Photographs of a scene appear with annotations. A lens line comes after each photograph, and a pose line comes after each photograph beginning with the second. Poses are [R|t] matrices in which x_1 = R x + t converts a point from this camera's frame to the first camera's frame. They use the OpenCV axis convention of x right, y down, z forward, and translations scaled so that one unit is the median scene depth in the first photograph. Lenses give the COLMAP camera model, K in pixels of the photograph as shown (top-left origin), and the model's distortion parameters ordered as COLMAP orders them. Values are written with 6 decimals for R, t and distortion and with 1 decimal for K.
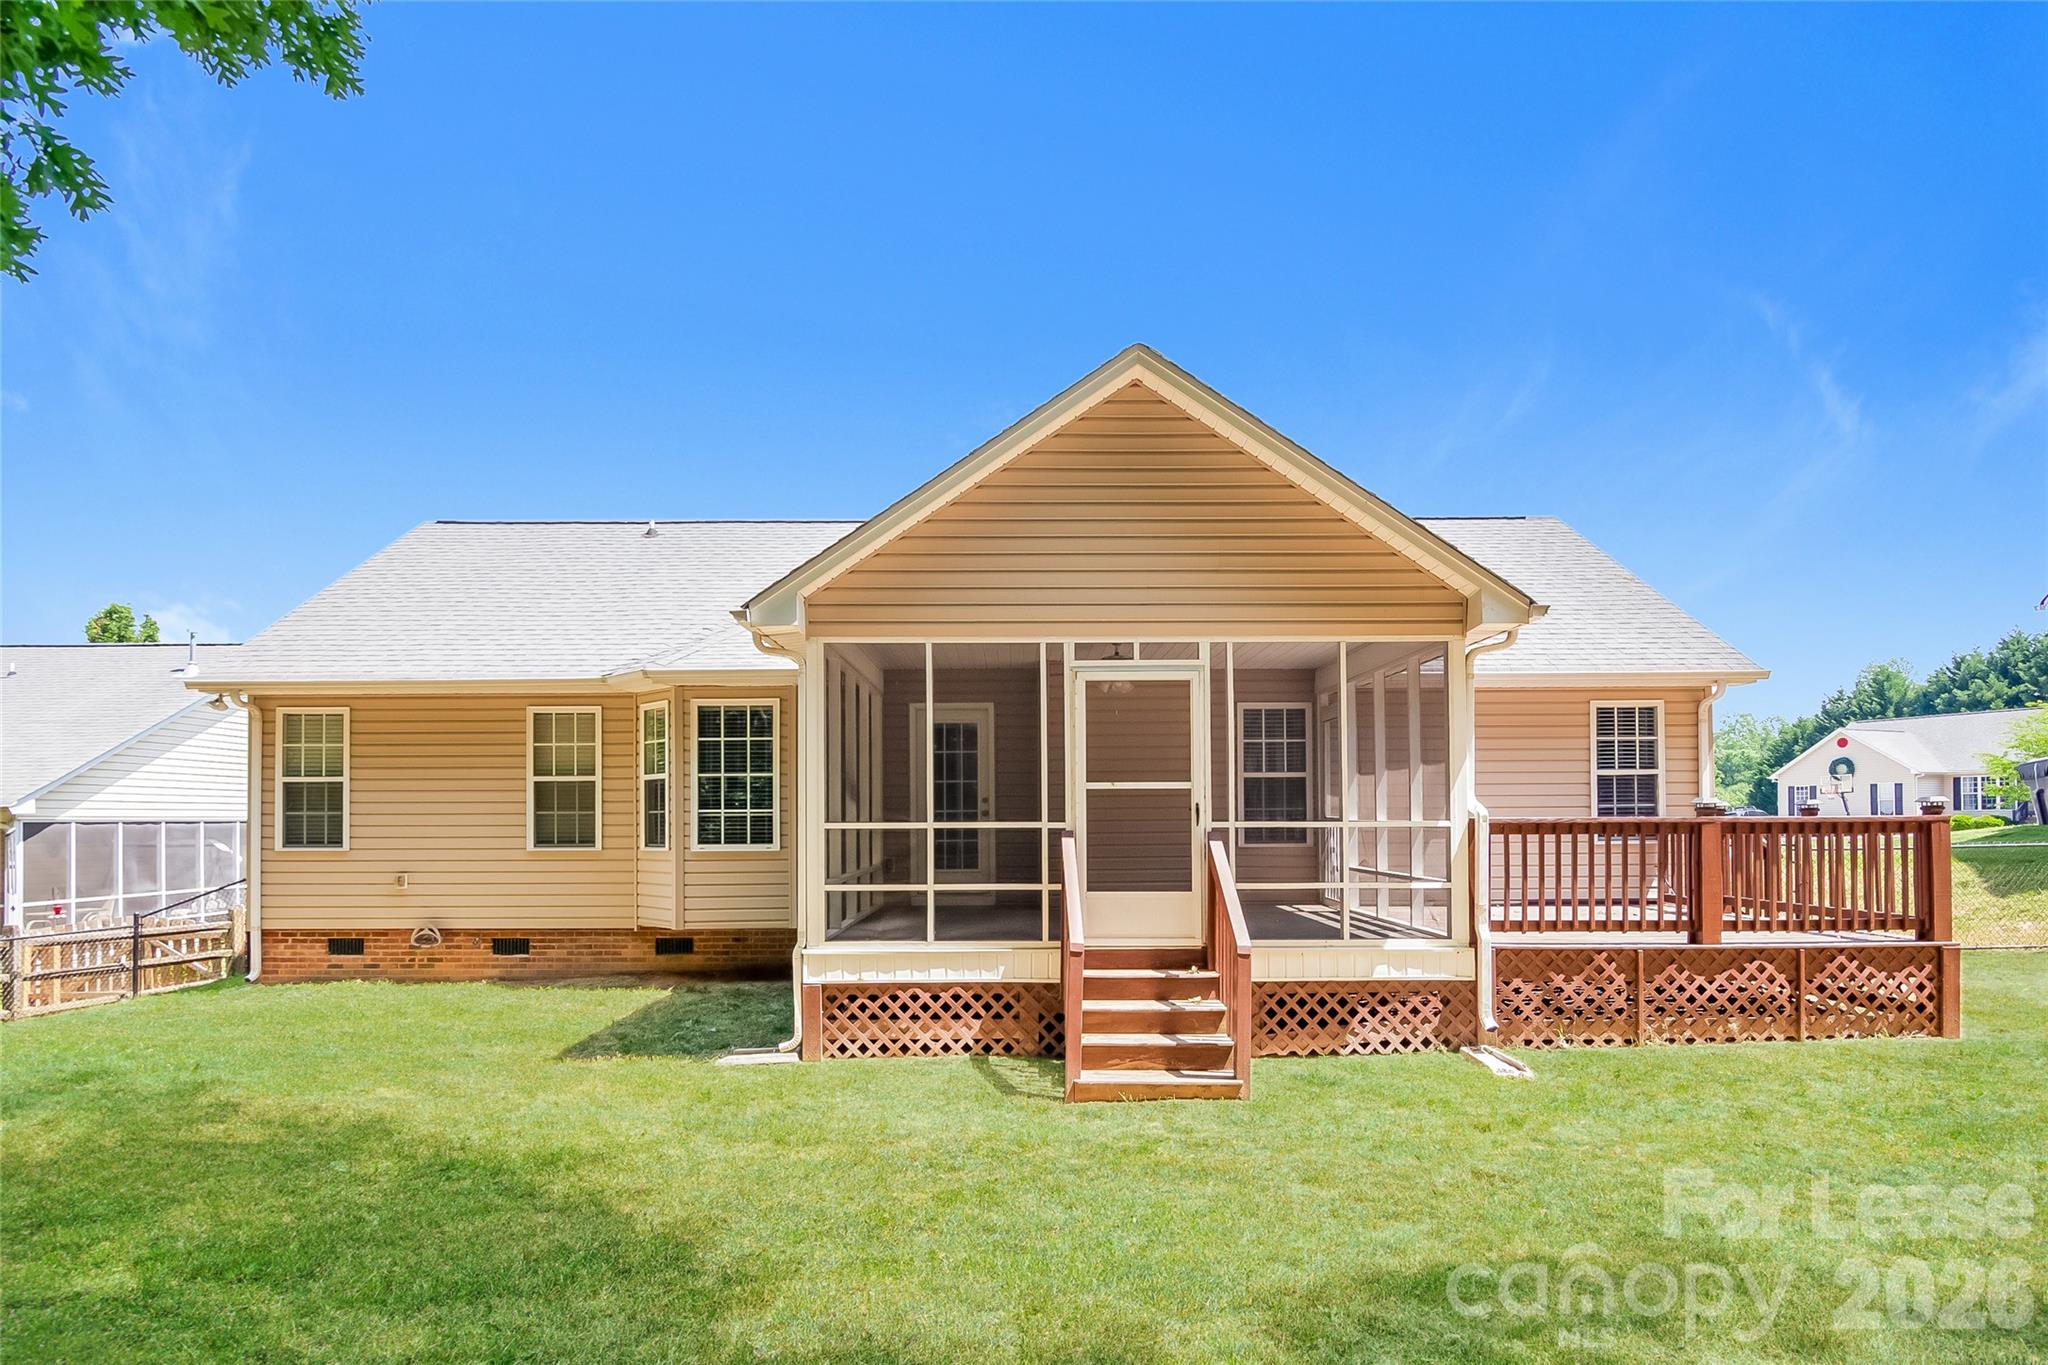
lens RADIAL K [[930.8, 0, 1023.6], [0, 930.8, 655.9], [0, 0, 1]] dist [-0.010000, -0.000309]
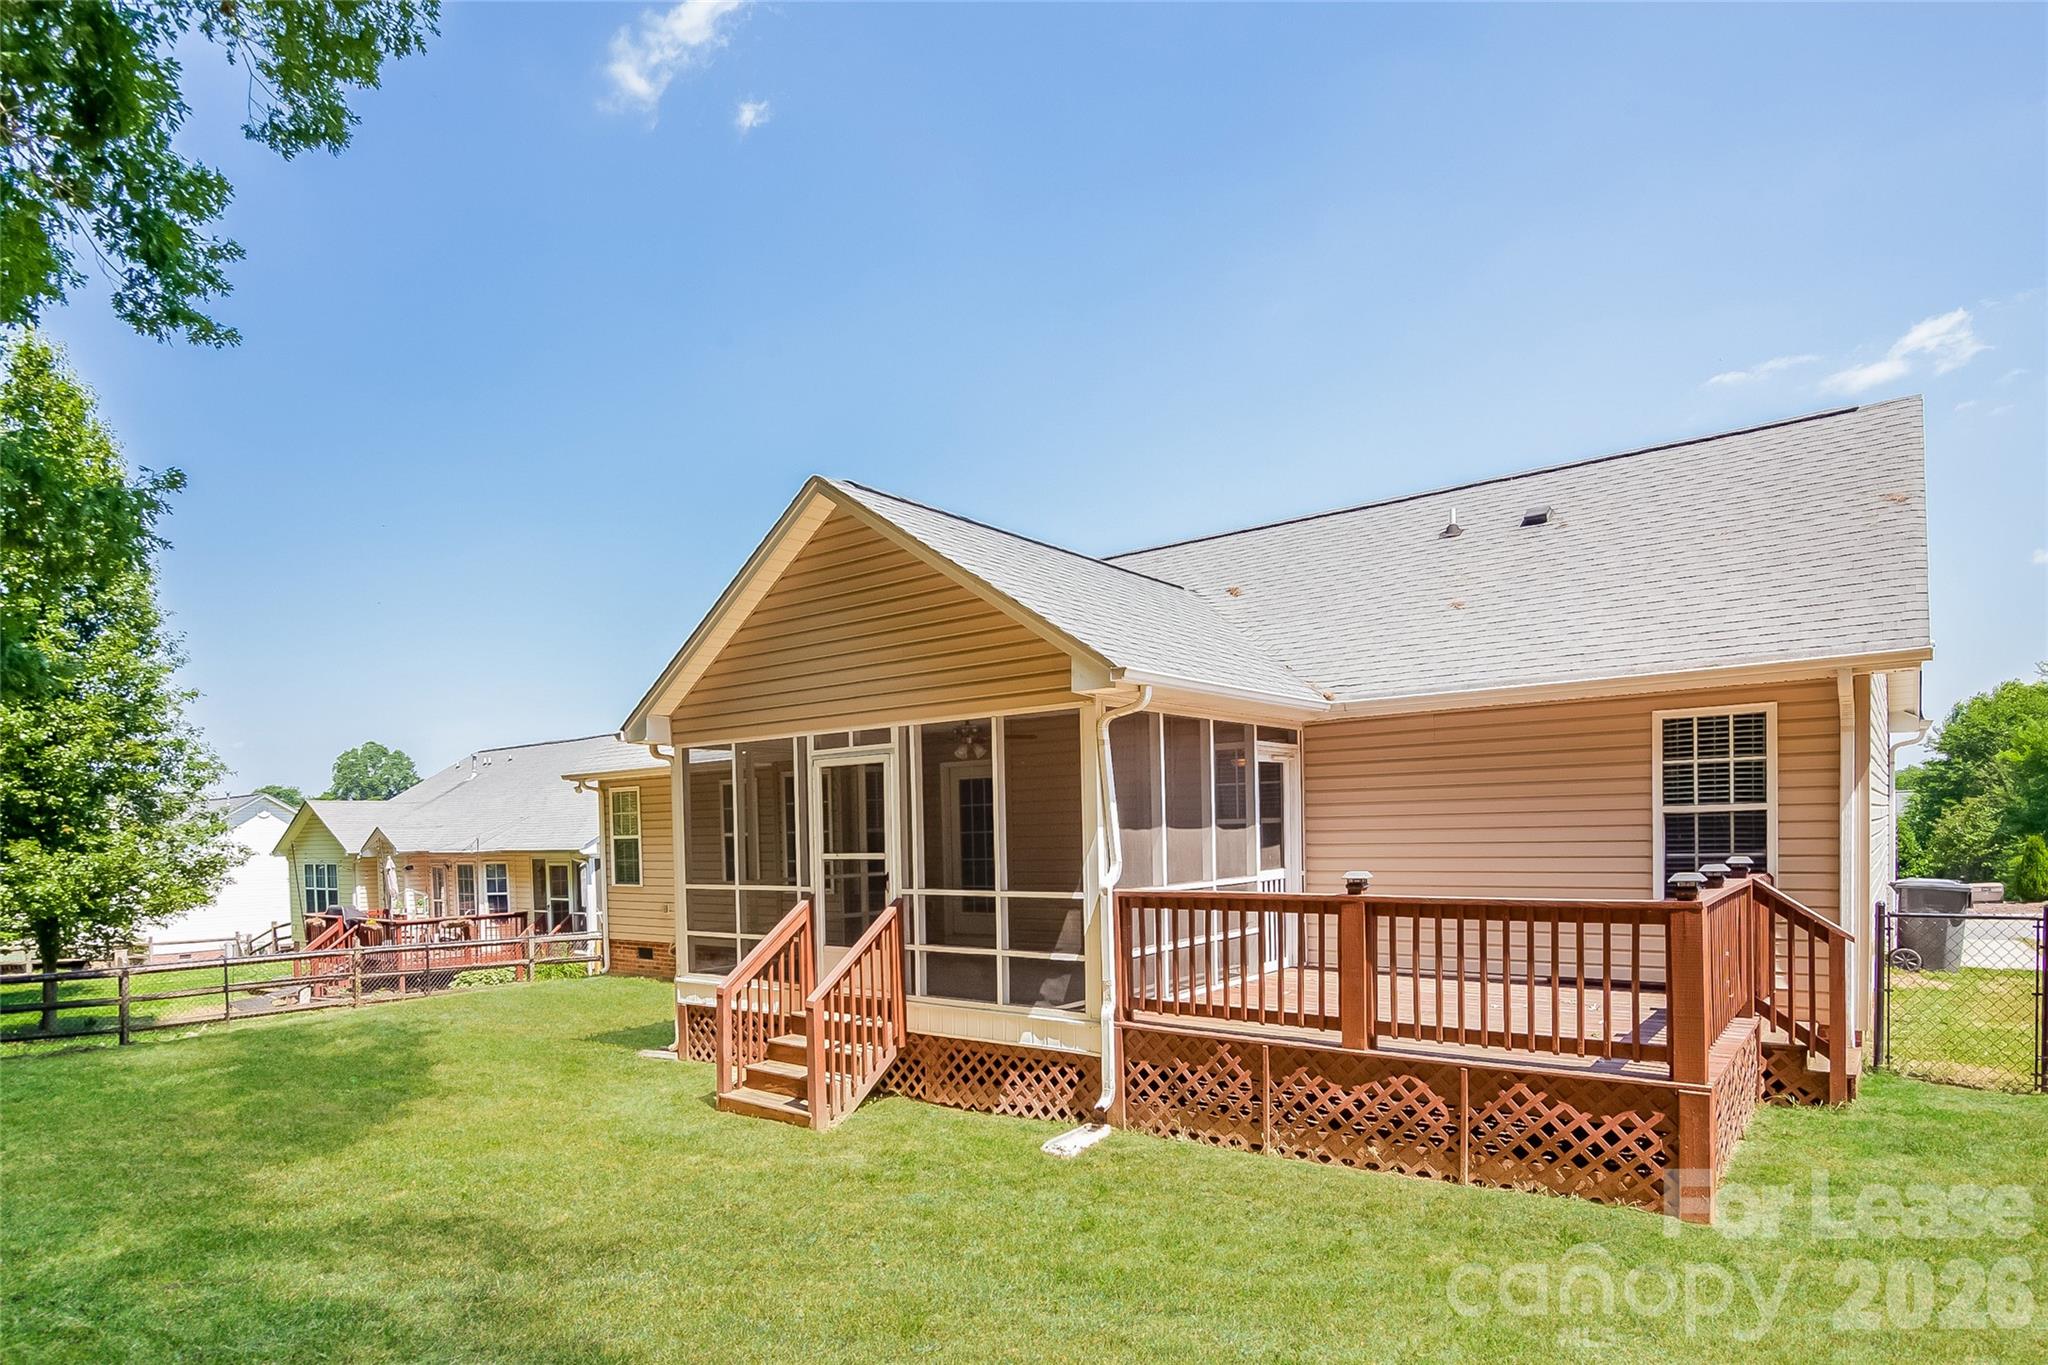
lens RADIAL K [[1017.9, 0, 1027.0], [0, 1017.9, 668.1], [0, 0, 1]] dist [-0.001348, -0.001271]
pose [[0.812102, -0.105080, -0.573976, 1.075941], [0.117445, 0.992957, -0.015614, -0.049214], [0.571574, -0.054730, 0.818724, 0.100261]]
